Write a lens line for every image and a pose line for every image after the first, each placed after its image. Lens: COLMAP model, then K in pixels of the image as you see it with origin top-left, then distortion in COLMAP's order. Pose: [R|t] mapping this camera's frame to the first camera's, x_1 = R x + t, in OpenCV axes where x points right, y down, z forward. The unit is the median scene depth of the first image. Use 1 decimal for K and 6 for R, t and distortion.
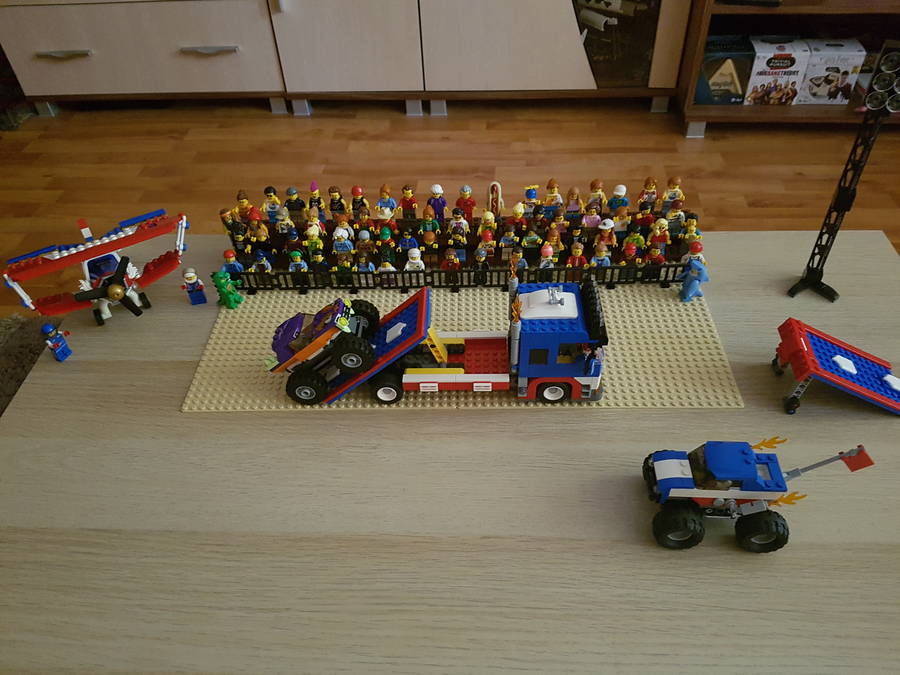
lens RADIAL K [[725.4, 0, 450.0], [0, 725.4, 337.5], [0, 0, 1]] dist [0.315270, -0.773124]
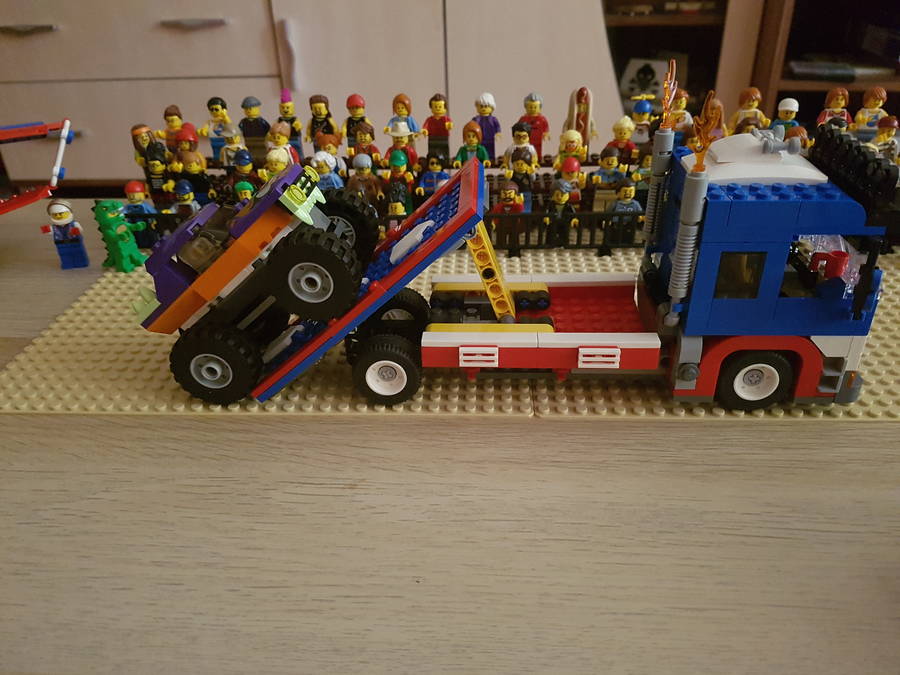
lens RADIAL K [[721.8, 0, 455.1], [0, 721.8, 339.1], [0, 0, 1]] dist [0.178205, -0.338596]
pose [[0.999603, 0.025834, -0.011247, -0.032076], [-0.027698, 0.974216, -0.223909, 0.130217], [0.005173, 0.224132, 0.974545, 0.457365]]
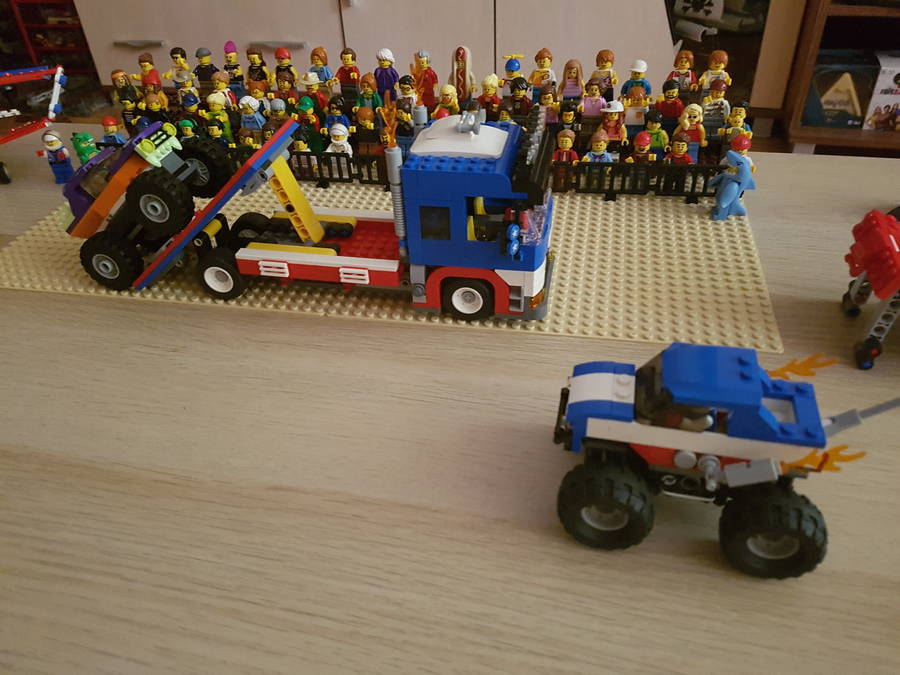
lens RADIAL K [[725.2, 0, 445.1], [0, 725.2, 340.6], [0, 0, 1]] dist [0.128193, -0.233123]
pose [[0.983069, 0.104187, -0.150731, 0.182366], [-0.119077, 0.988485, -0.093367, 0.141253], [0.139268, 0.109735, 0.984156, 0.325528]]
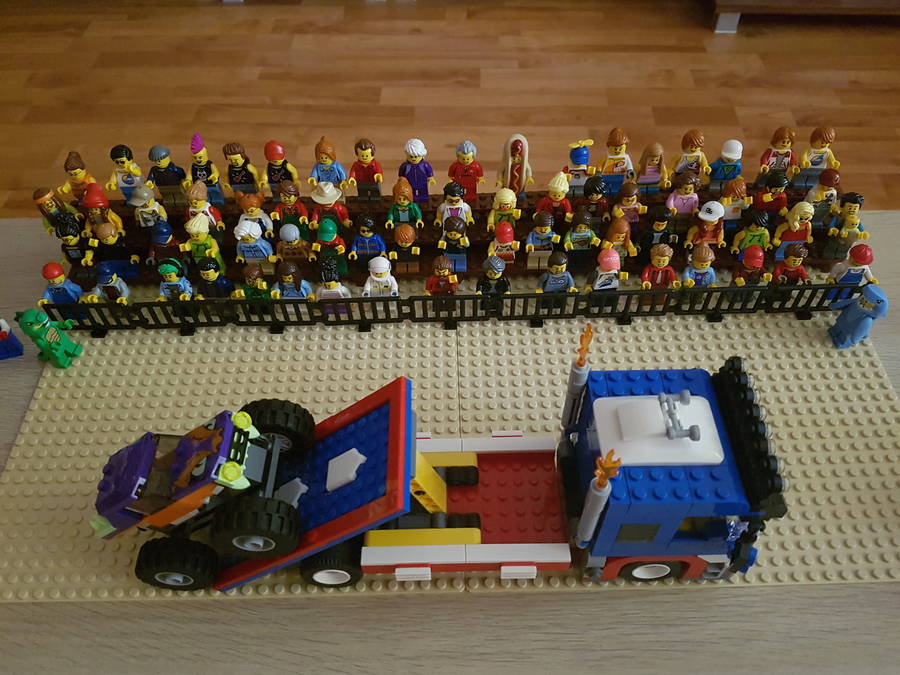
lens RADIAL K [[721.8, 0, 455.1], [0, 721.8, 339.1], [0, 0, 1]] dist [0.178205, -0.338596]
pose [[0.998754, -0.019477, 0.045952, -0.016432], [0.012654, 0.989446, 0.144345, -0.138081], [-0.048278, -0.143584, 0.988460, 0.421263]]
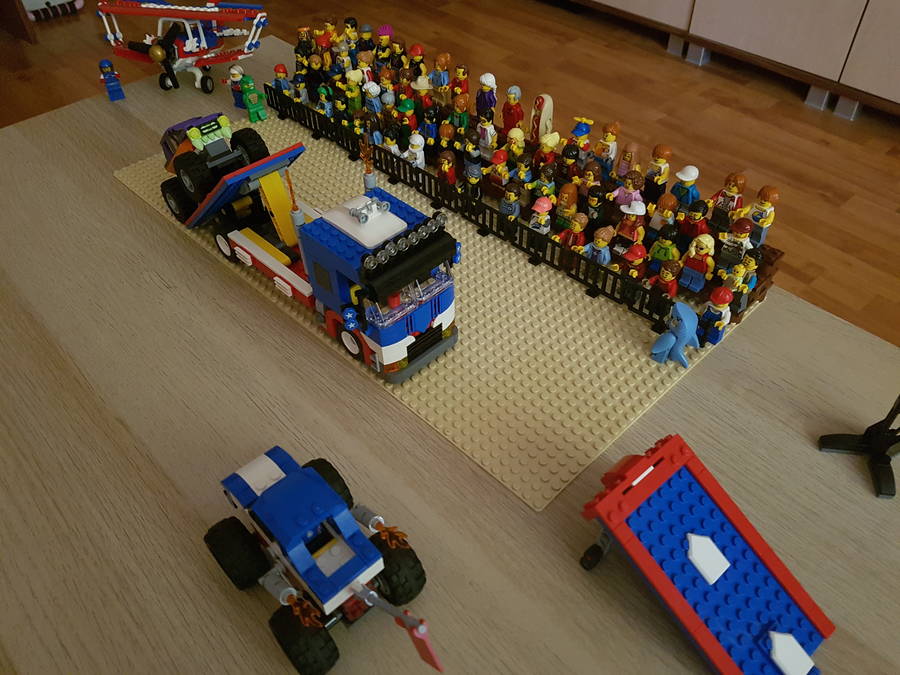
lens RADIAL K [[725.2, 0, 445.1], [0, 725.2, 340.6], [0, 0, 1]] dist [0.128193, -0.233123]
pose [[0.716792, 0.505071, -0.480742, 0.464082], [-0.482016, 0.857098, 0.181780, -0.087002], [0.503854, 0.101427, 0.857813, 0.350673]]
